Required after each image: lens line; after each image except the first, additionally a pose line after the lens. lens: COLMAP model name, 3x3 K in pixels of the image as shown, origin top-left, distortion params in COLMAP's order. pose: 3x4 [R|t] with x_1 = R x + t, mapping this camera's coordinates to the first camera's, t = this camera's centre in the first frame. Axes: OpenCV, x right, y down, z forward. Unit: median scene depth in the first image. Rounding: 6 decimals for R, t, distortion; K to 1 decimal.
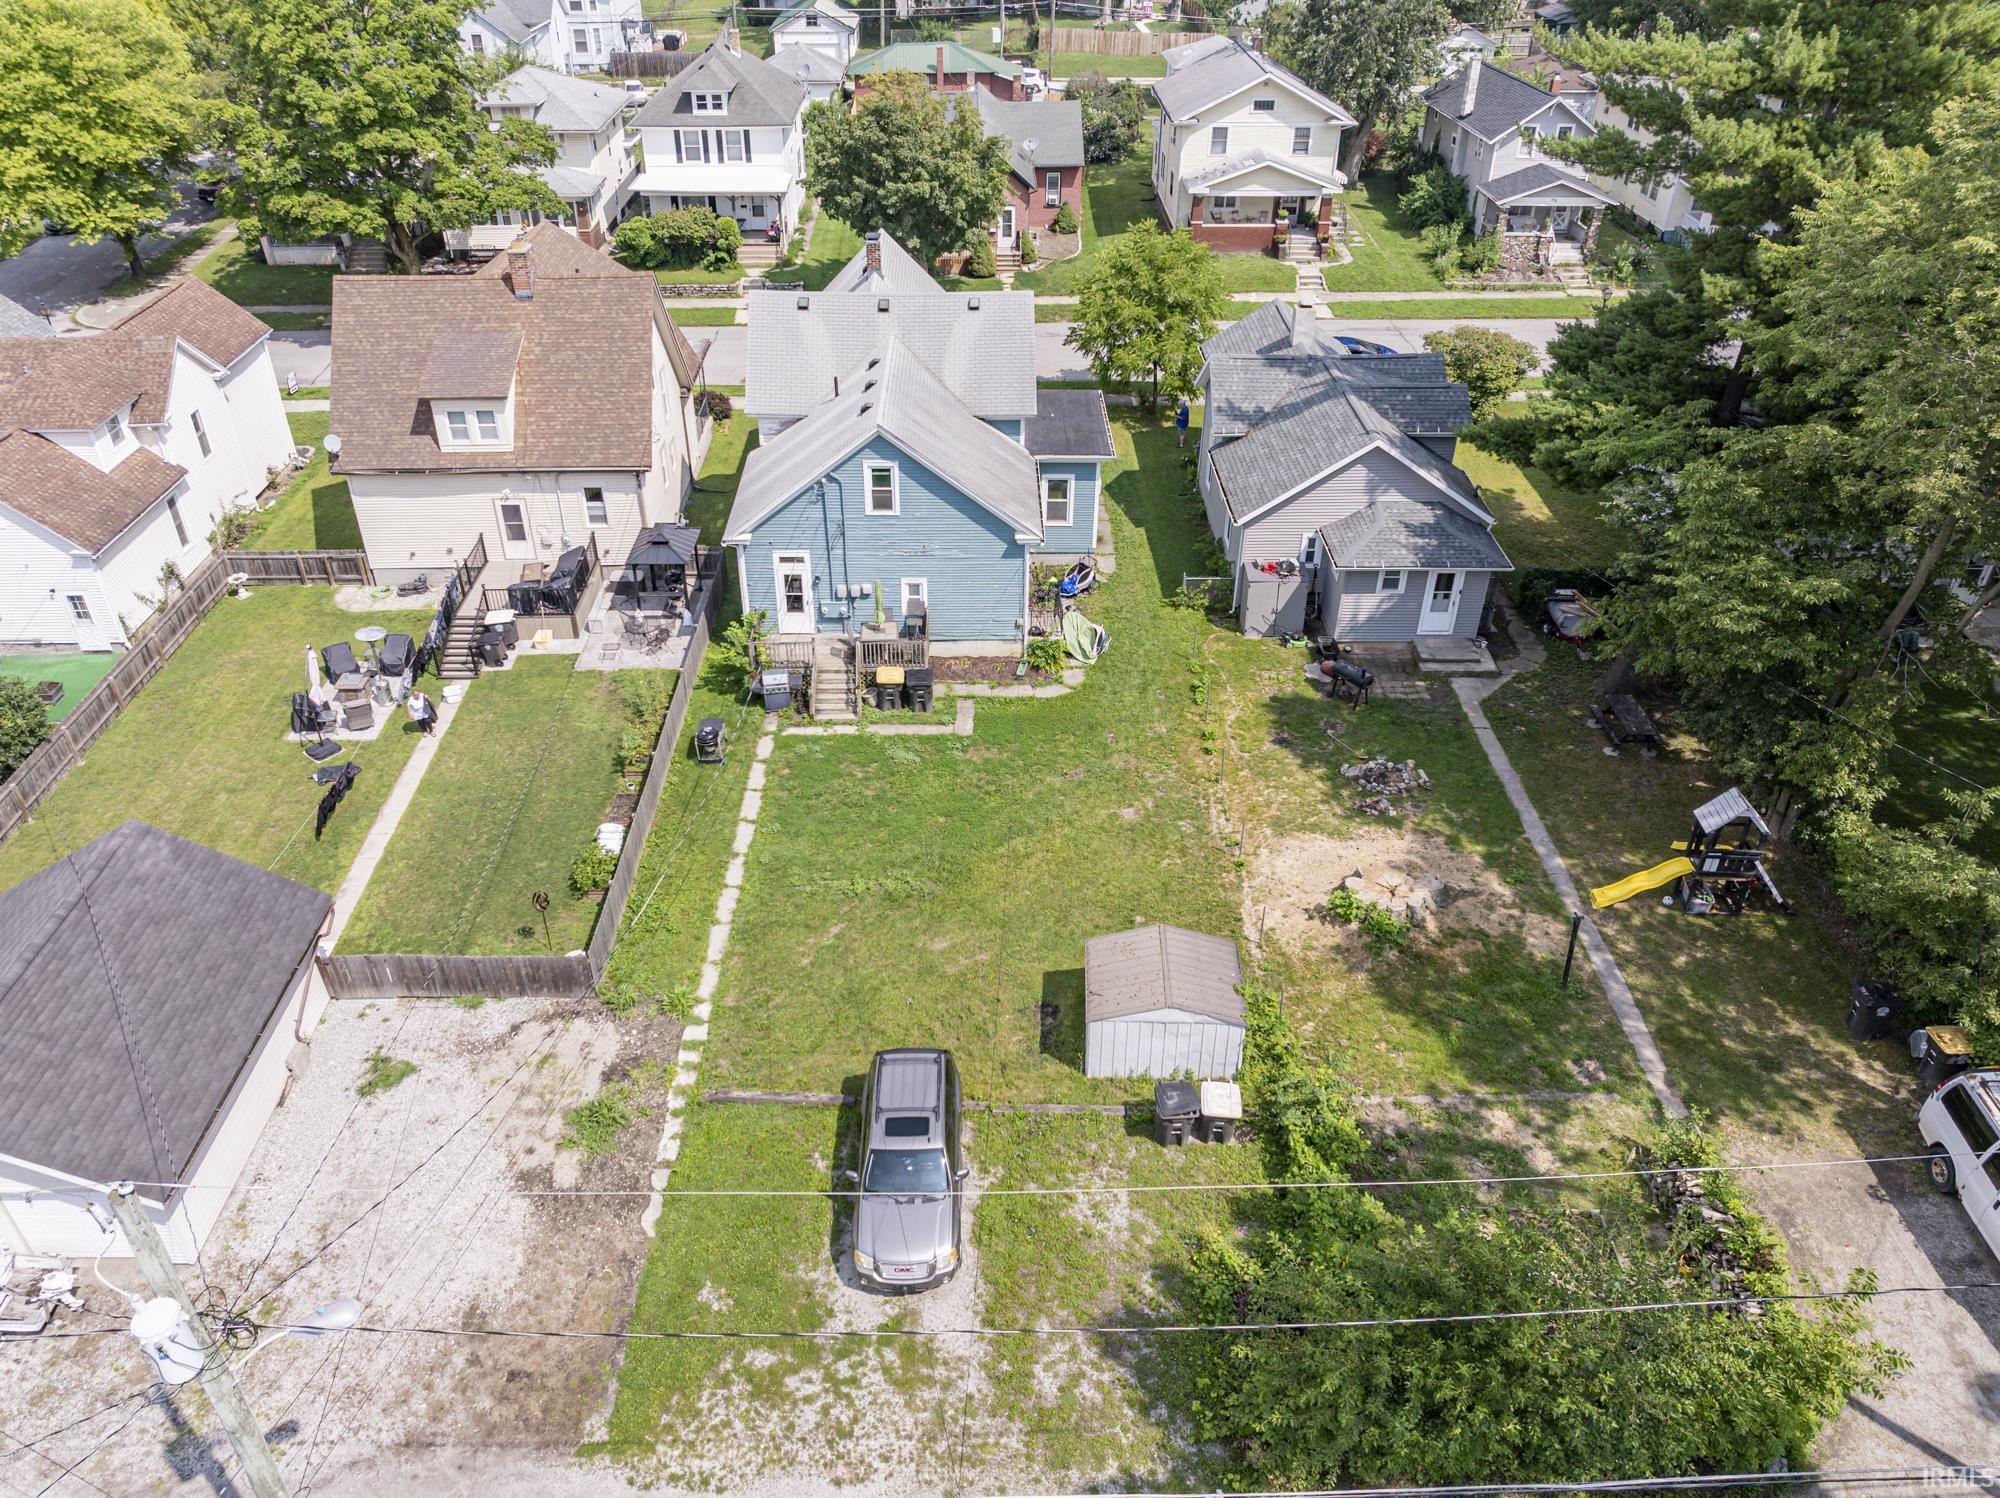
lens RADIAL K [[1425.1, 0, 982.7], [0, 1425.1, 703.6], [0, 0, 1]] dist [-0.025034, -0.003245]
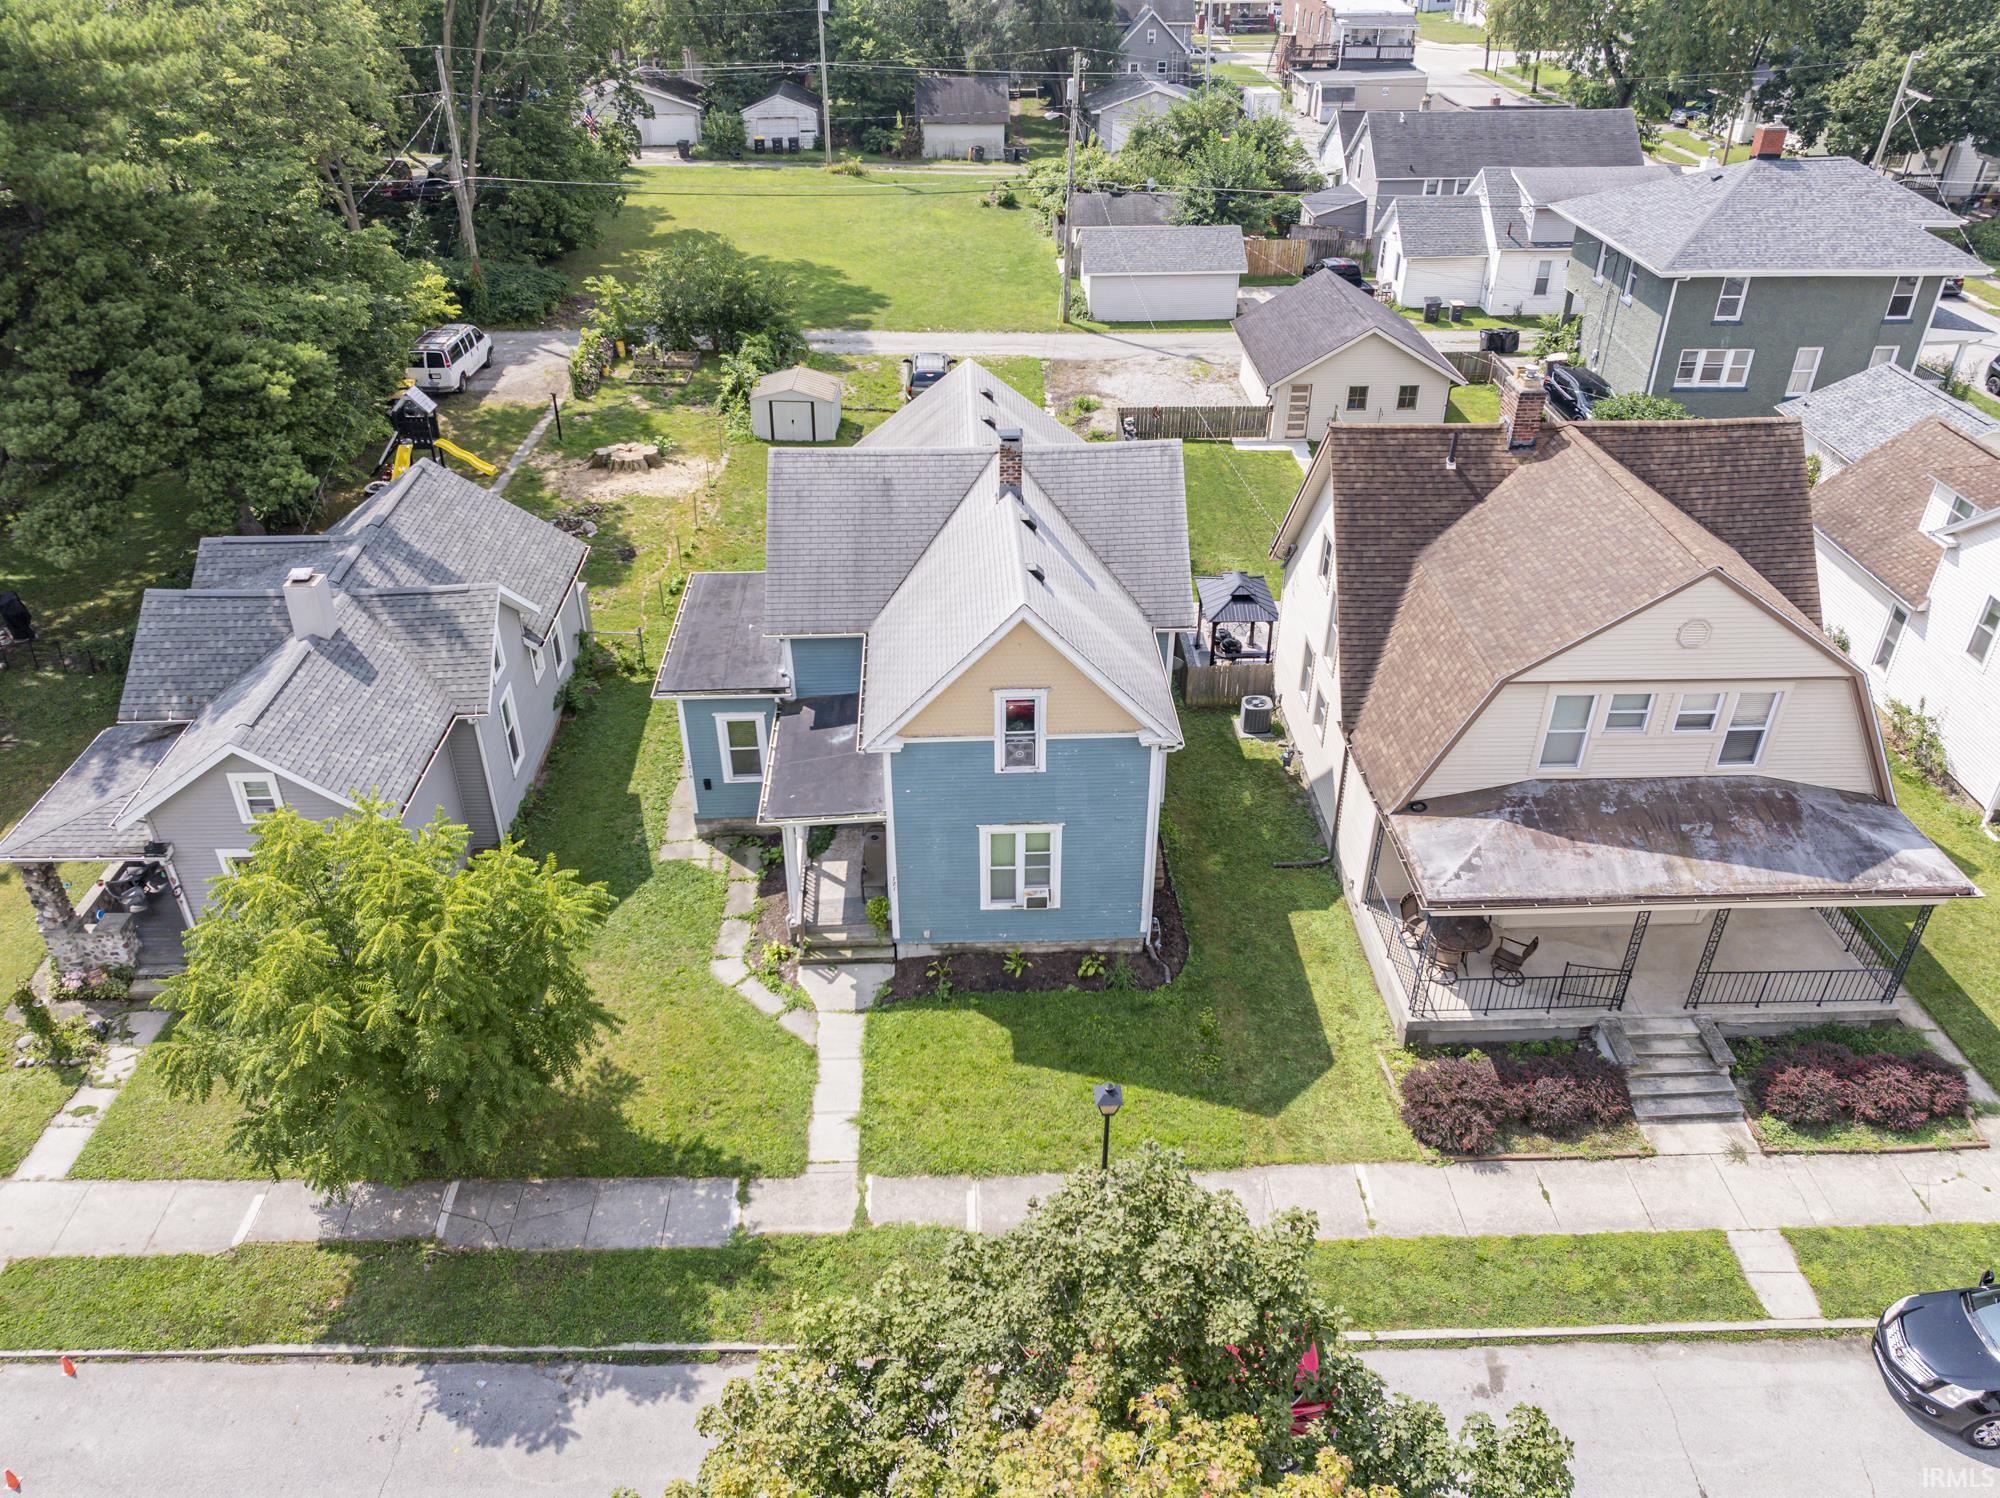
lens RADIAL K [[1420.2, 0, 947.1], [0, 1420.2, 741.0], [0, 0, 1]] dist [-0.005691, -0.001402]
pose [[-0.999821, 0.012983, 0.013795, -0.063902], [0.017827, 0.398613, 0.916946, -0.939549], [0.006406, 0.917027, -0.398773, 1.536197]]
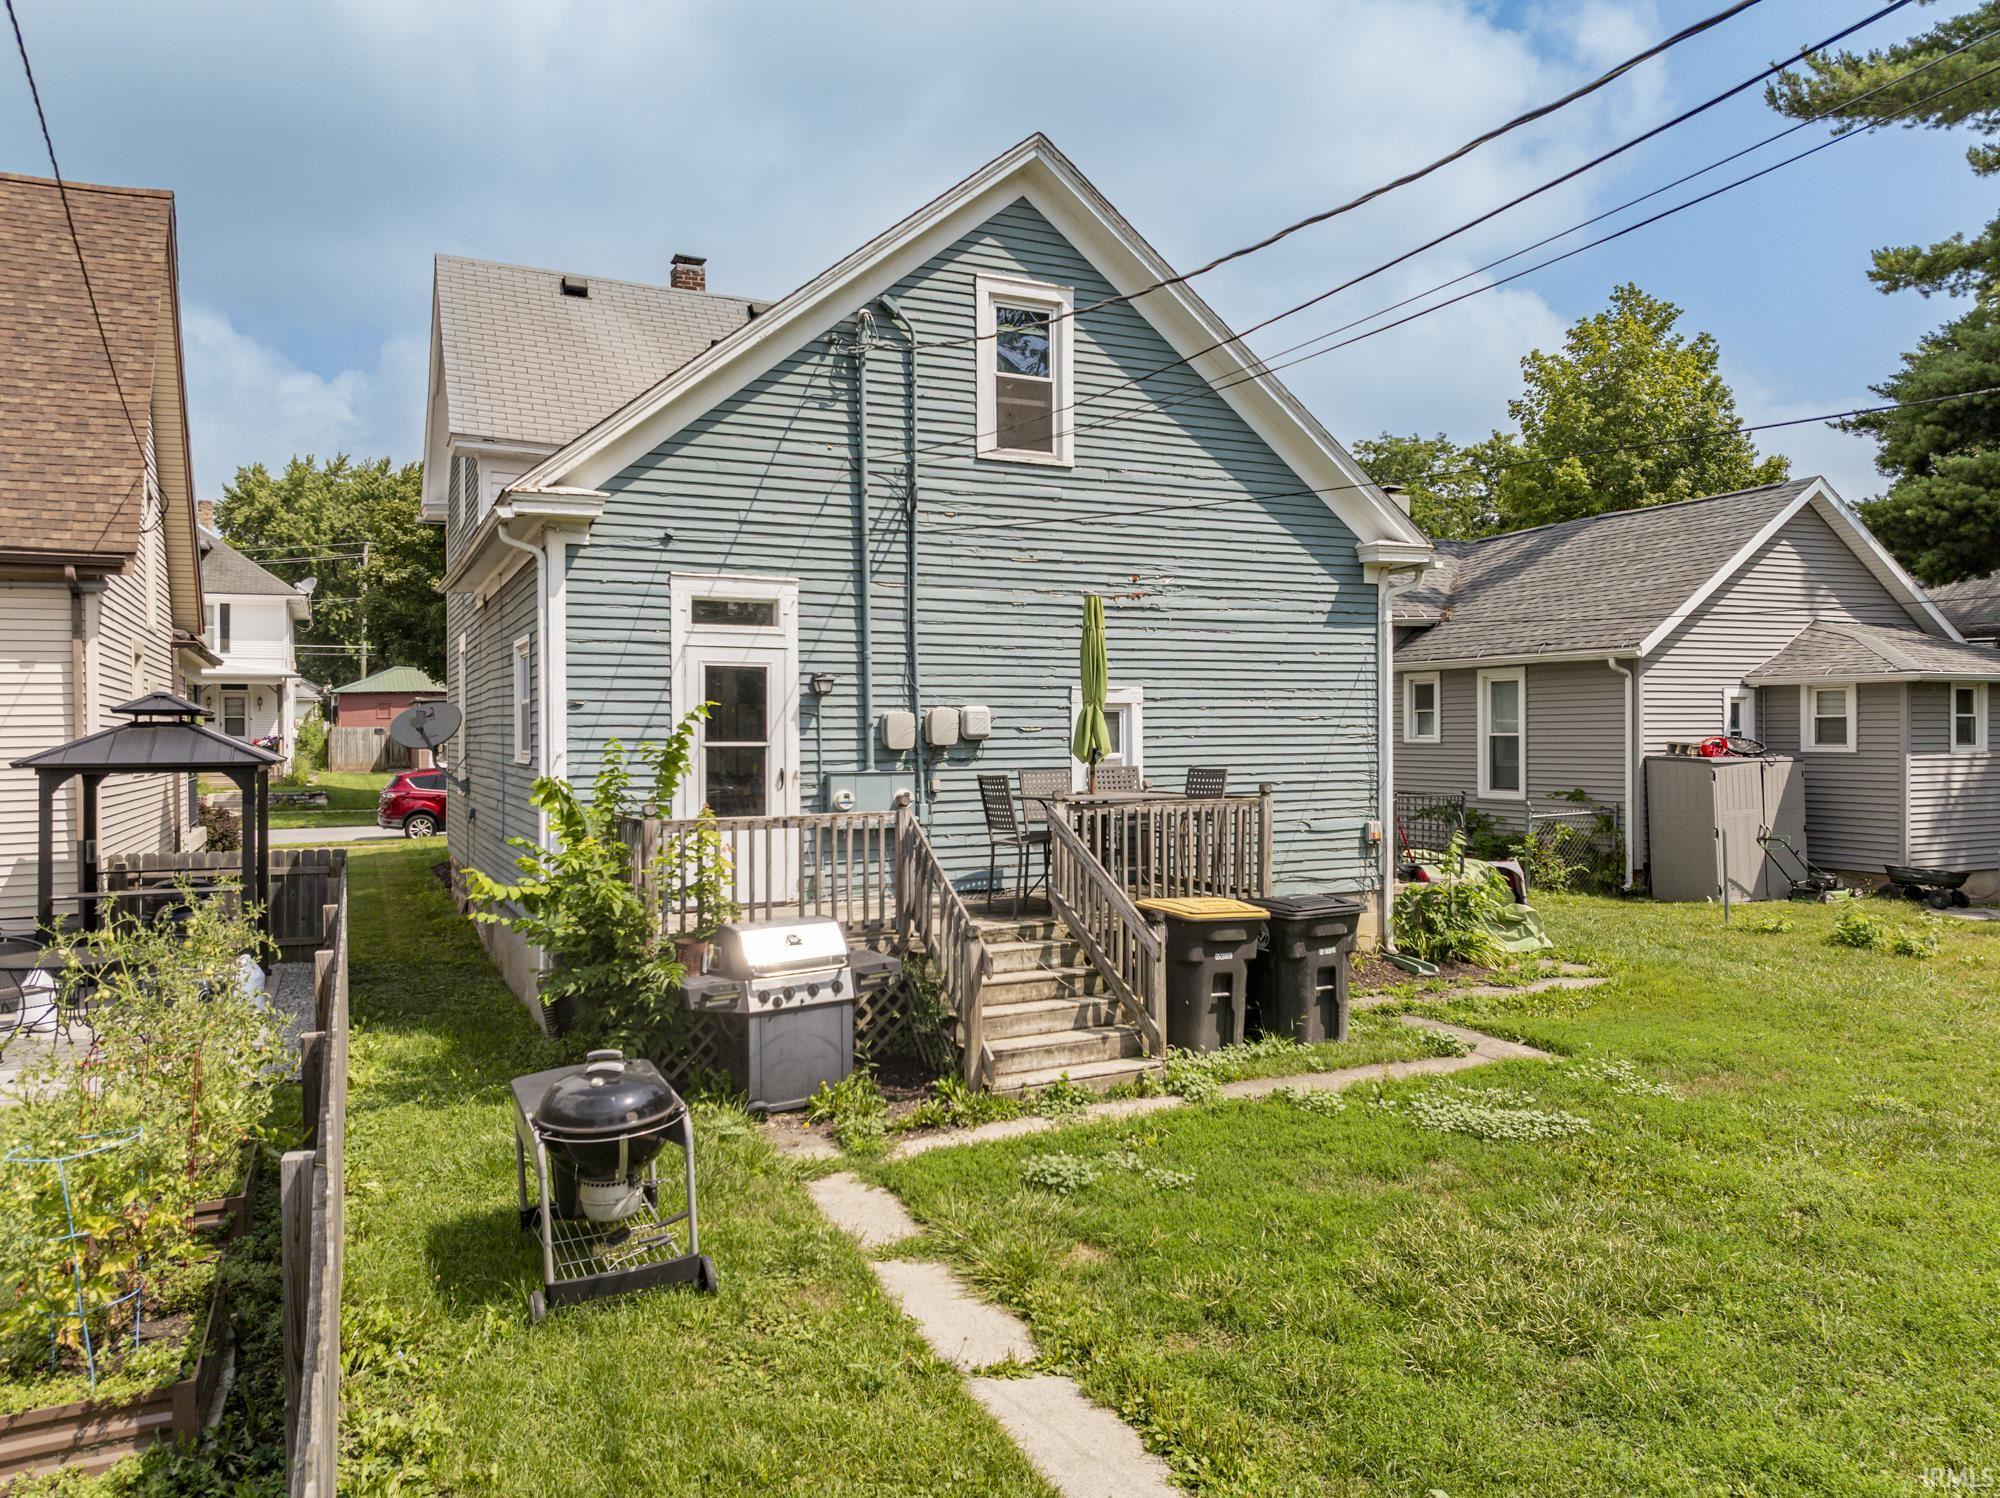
lens RADIAL K [[1401.8, 0, 1005.8], [0, 1401.8, 714.7], [0, 0, 1]] dist [-0.011066, 0.003230]
pose [[0.907540, -0.004164, 0.419944, -0.202469], [0.236275, 0.831747, -0.502366, 0.070583], [-0.347195, 0.555139, 0.755828, 0.776155]]
